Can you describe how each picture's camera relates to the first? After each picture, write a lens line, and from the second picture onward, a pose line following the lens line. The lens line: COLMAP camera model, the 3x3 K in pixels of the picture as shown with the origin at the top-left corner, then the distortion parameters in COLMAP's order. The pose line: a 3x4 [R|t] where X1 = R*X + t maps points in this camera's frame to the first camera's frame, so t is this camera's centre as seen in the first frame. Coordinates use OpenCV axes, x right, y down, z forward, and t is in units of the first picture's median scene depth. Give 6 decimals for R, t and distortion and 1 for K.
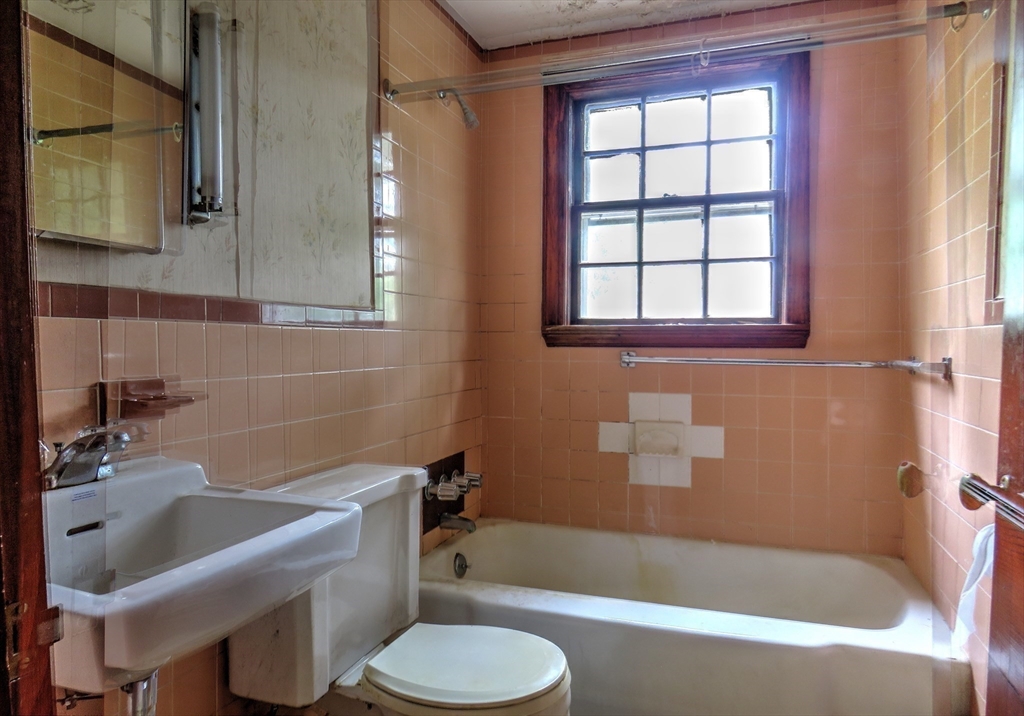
lens RADIAL K [[575.1, 0, 512.2], [0, 575.1, 358.2], [0, 0, 1]] dist [-0.000204, -0.000020]
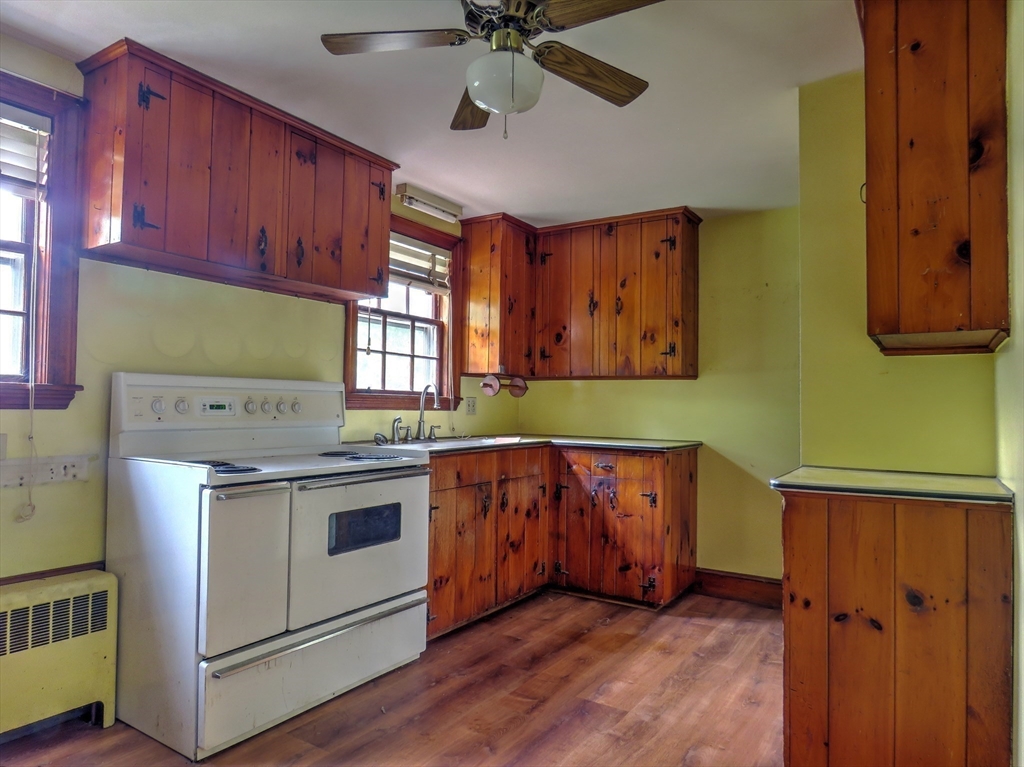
lens RADIAL K [[649.8, 0, 515.3], [0, 649.8, 385.7], [0, 0, 1]] dist [-0.002387, -0.005029]
pose [[0.184278, 0.029829, 0.982421, -0.609920], [0.020908, 0.999194, -0.034260, -0.006237], [-0.982652, 0.026854, 0.183506, 0.161396]]
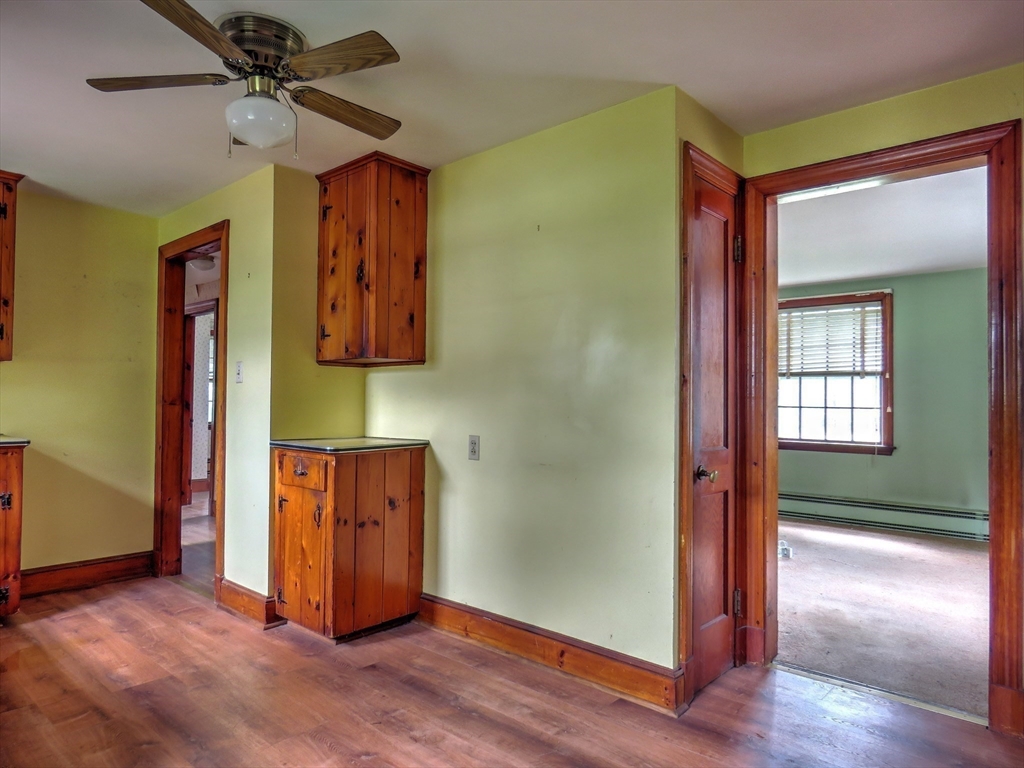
lens RADIAL K [[649.8, 0, 506.6], [0, 649.8, 383.6], [0, 0, 1]] dist [-0.002387, -0.005029]
pose [[-0.940743, -0.002354, 0.339113, -0.550279], [-0.000387, 0.999983, 0.005866, -0.021551], [-0.339121, 0.005387, -0.940727, 0.585596]]
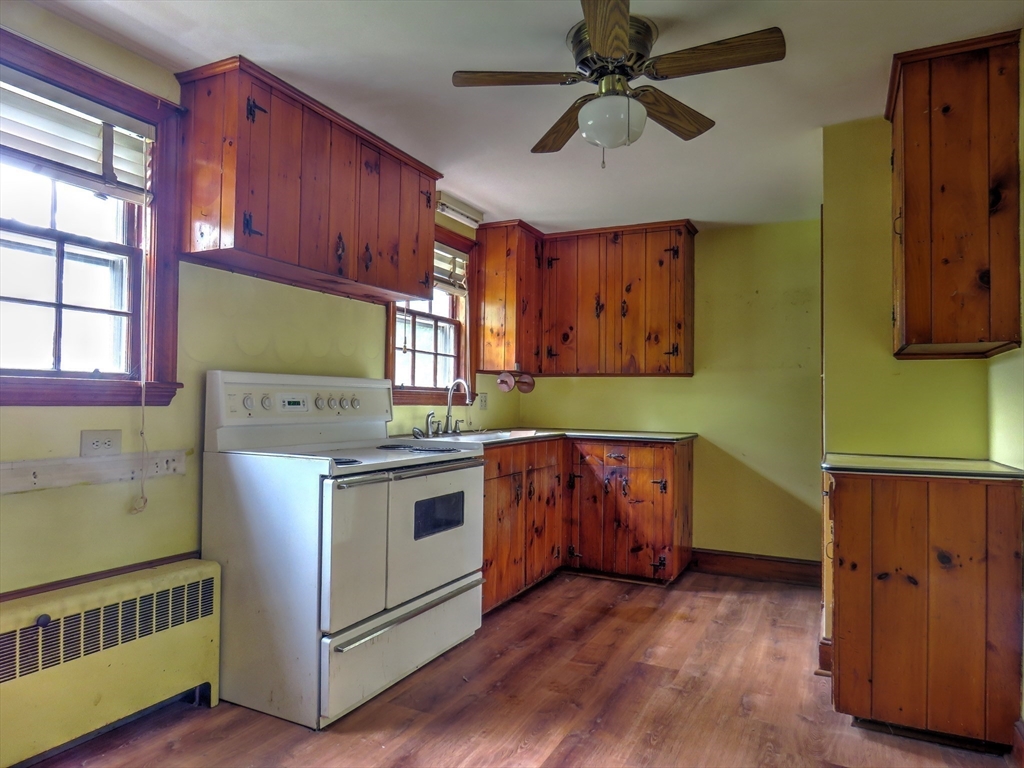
lens RADIAL K [[649.8, 0, 515.1], [0, 649.8, 385.2], [0, 0, 1]] dist [-0.002387, -0.005029]
pose [[0.071903, 0.021490, 0.997180, -0.677985], [0.022110, 0.999488, -0.023134, -0.010580], [-0.997167, 0.023711, 0.071391, 0.269108]]
